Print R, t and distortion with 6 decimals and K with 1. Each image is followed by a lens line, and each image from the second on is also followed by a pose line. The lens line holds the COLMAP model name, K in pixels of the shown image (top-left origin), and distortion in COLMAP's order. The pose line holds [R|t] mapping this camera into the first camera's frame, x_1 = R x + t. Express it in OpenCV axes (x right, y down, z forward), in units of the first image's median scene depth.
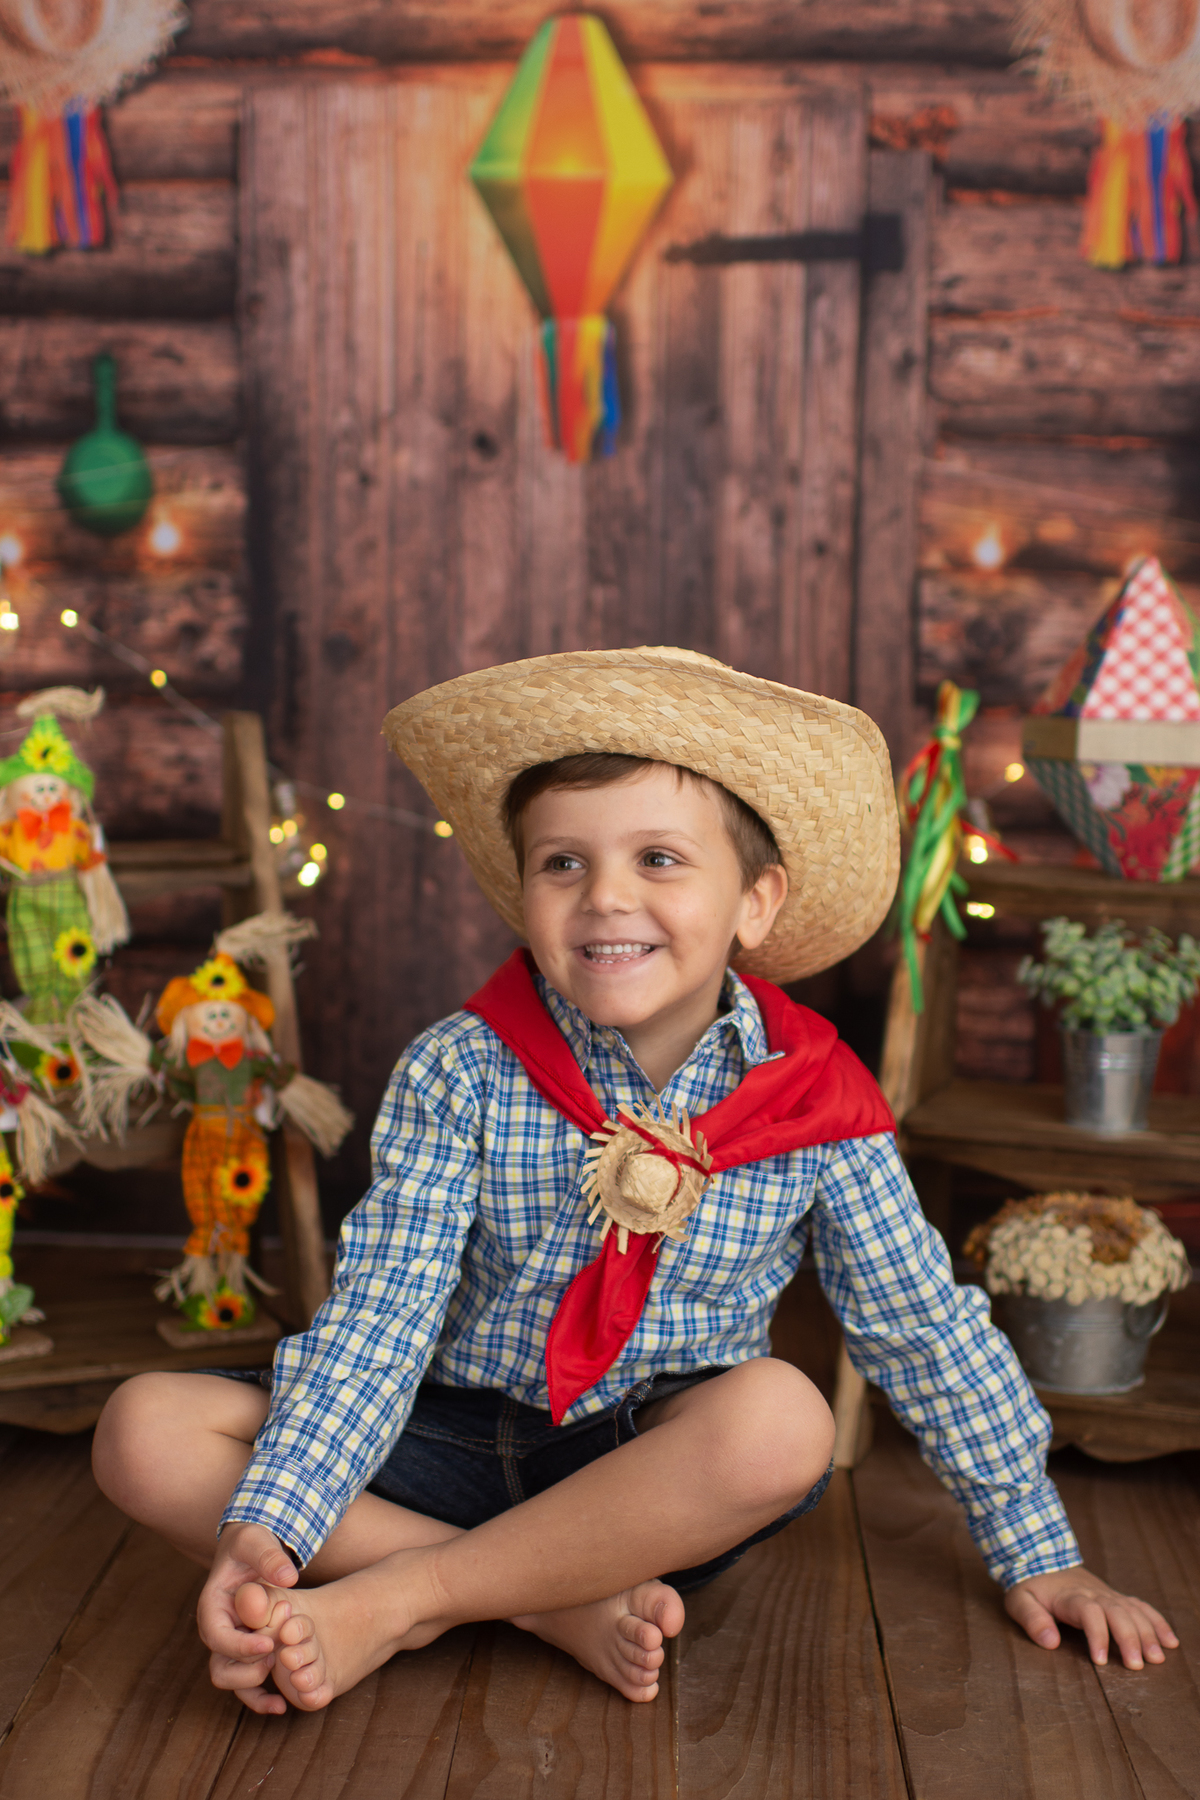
lens RADIAL K [[2739.4, 0, 594.8], [0, 2739.4, 899.3], [0, 0, 1]] dist [-0.014740, 0.029519]
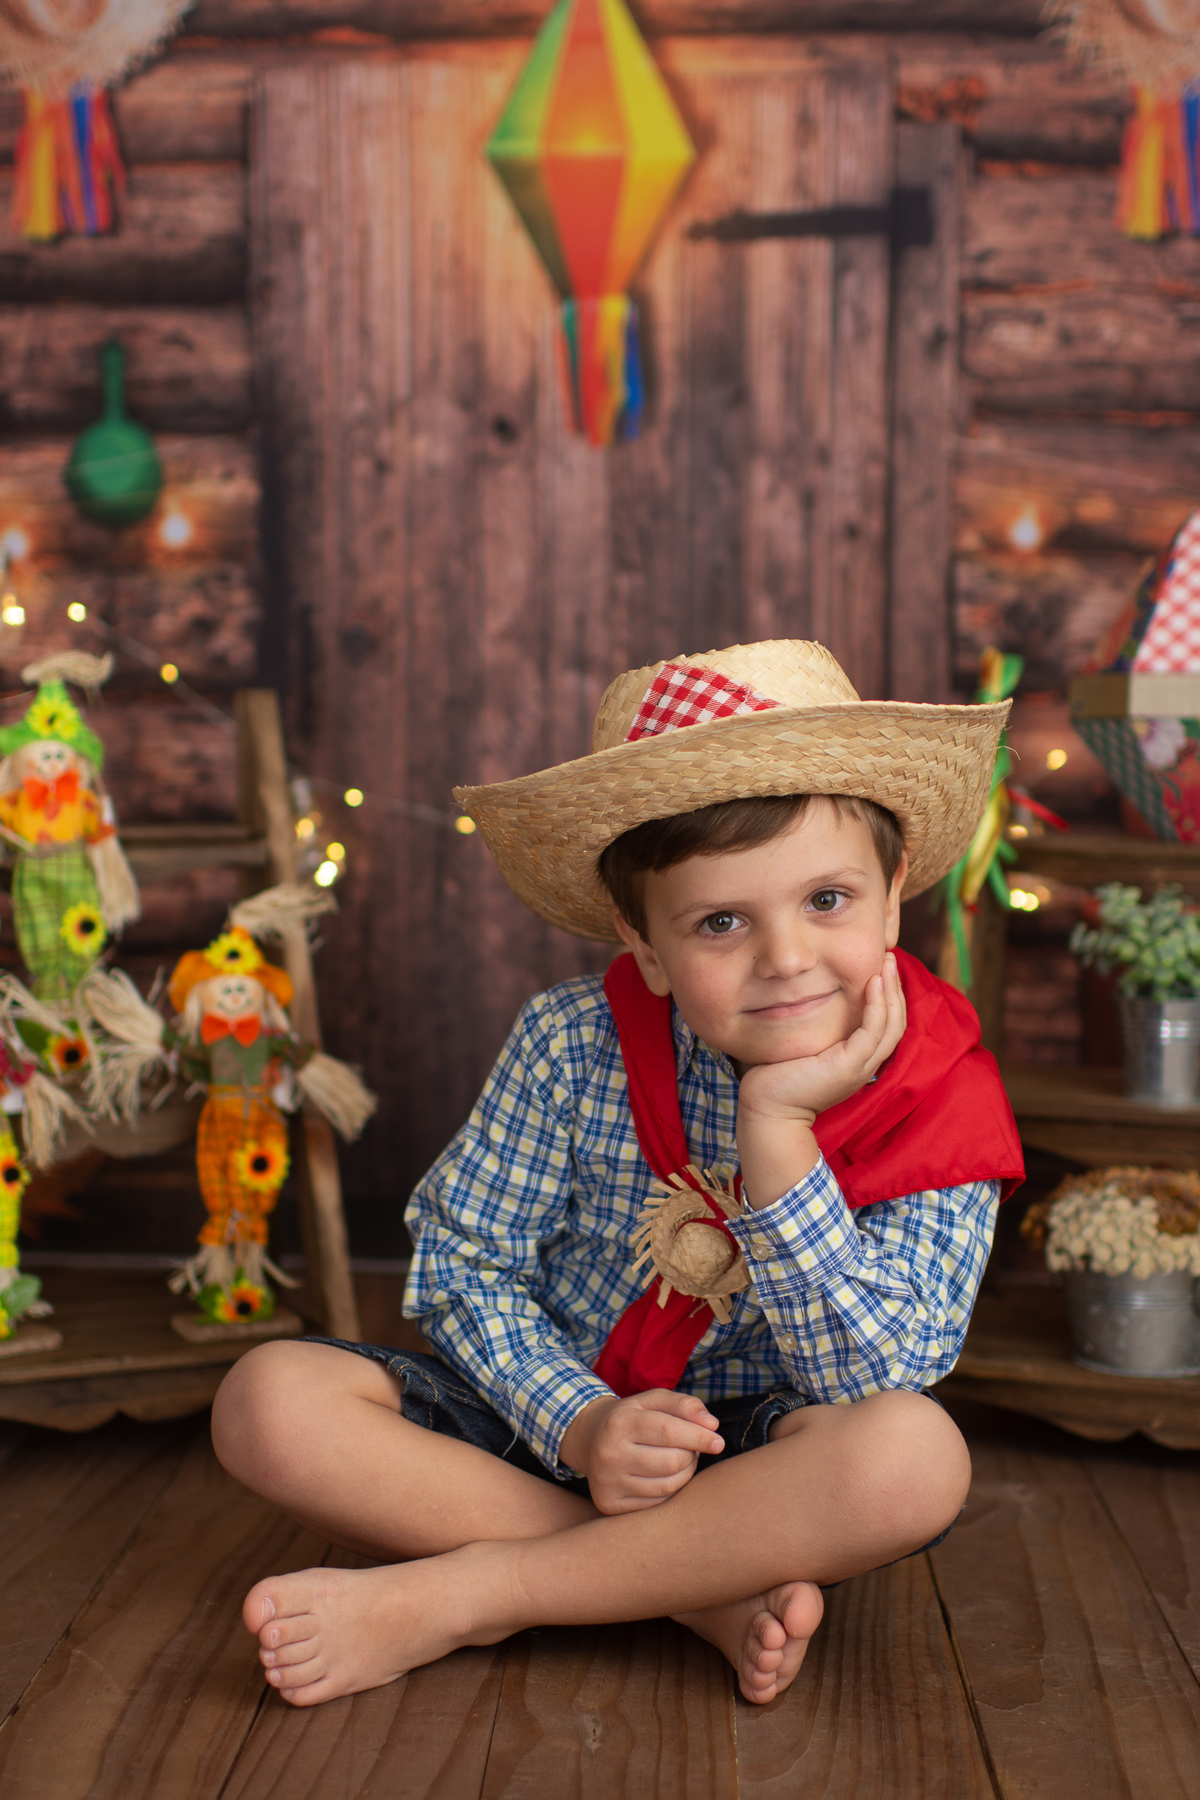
lens RADIAL K [[2743.8, 0, 592.8], [0, 2743.8, 898.4], [0, 0, 1]] dist [-0.019922, 0.065819]
pose [[0.999924, -0.011294, -0.004904, -0.006055], [0.011081, 0.999074, -0.041568, 0.041311], [0.005369, 0.041510, 0.999124, 0.036468]]
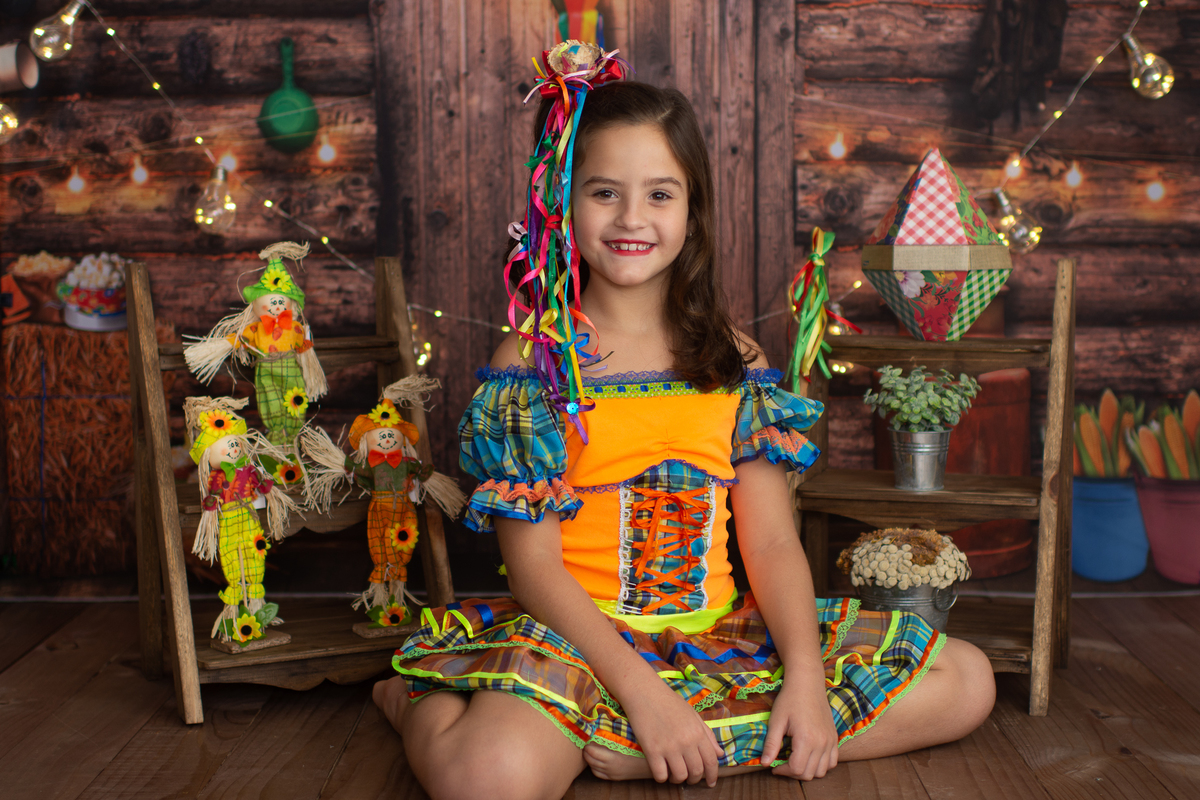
lens RADIAL K [[1959.4, 0, 641.1], [0, 1959.4, 376.1], [0, 0, 1]] dist [-0.000339, -0.031564]
pose [[0.998696, -0.028293, 0.042506, -0.026057], [0.029149, 0.999382, -0.019655, 0.027197], [-0.041923, 0.020869, 0.998903, -0.154819]]
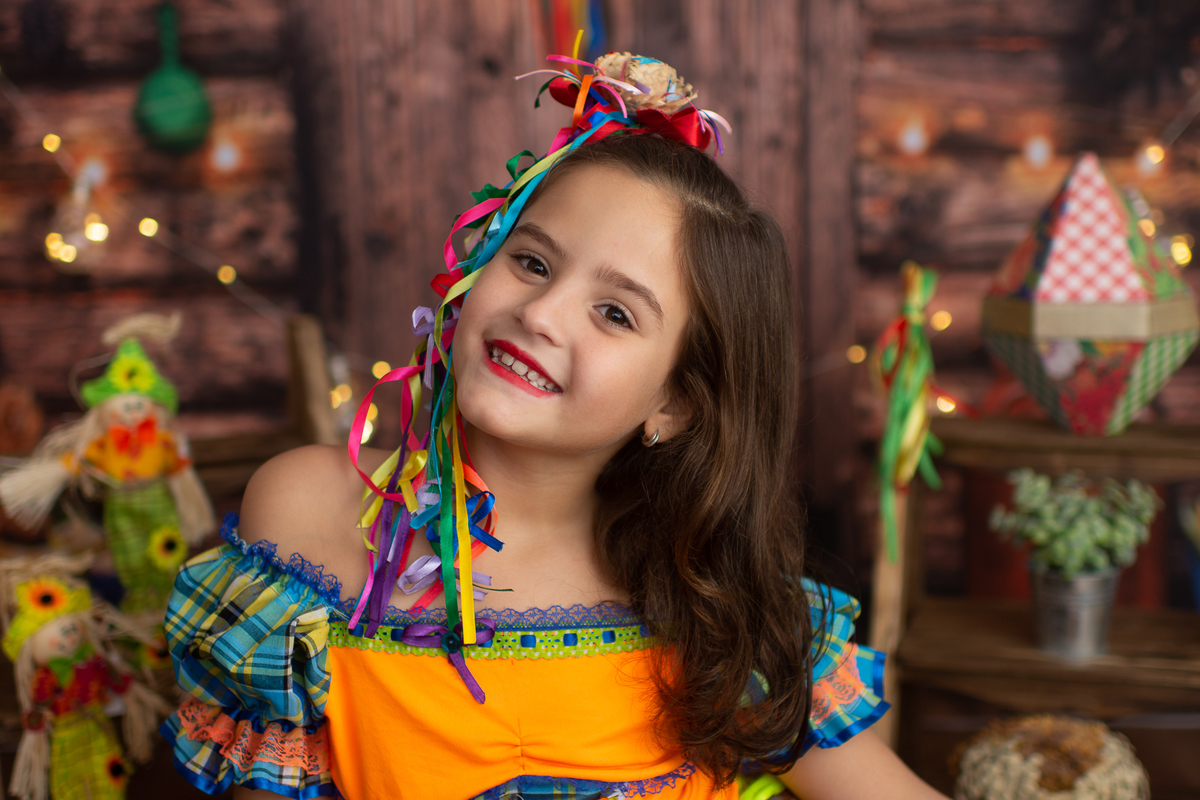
lens RADIAL K [[1844.9, 0, 603.2], [0, 1844.9, 400.4], [0, 0, 1]] dist [-0.019953, 0.056469]
pose [[0.998053, -0.048414, 0.039333, -0.030375], [0.046673, 0.997940, 0.044027, -0.054586], [-0.041384, -0.042105, 0.998256, 0.191848]]
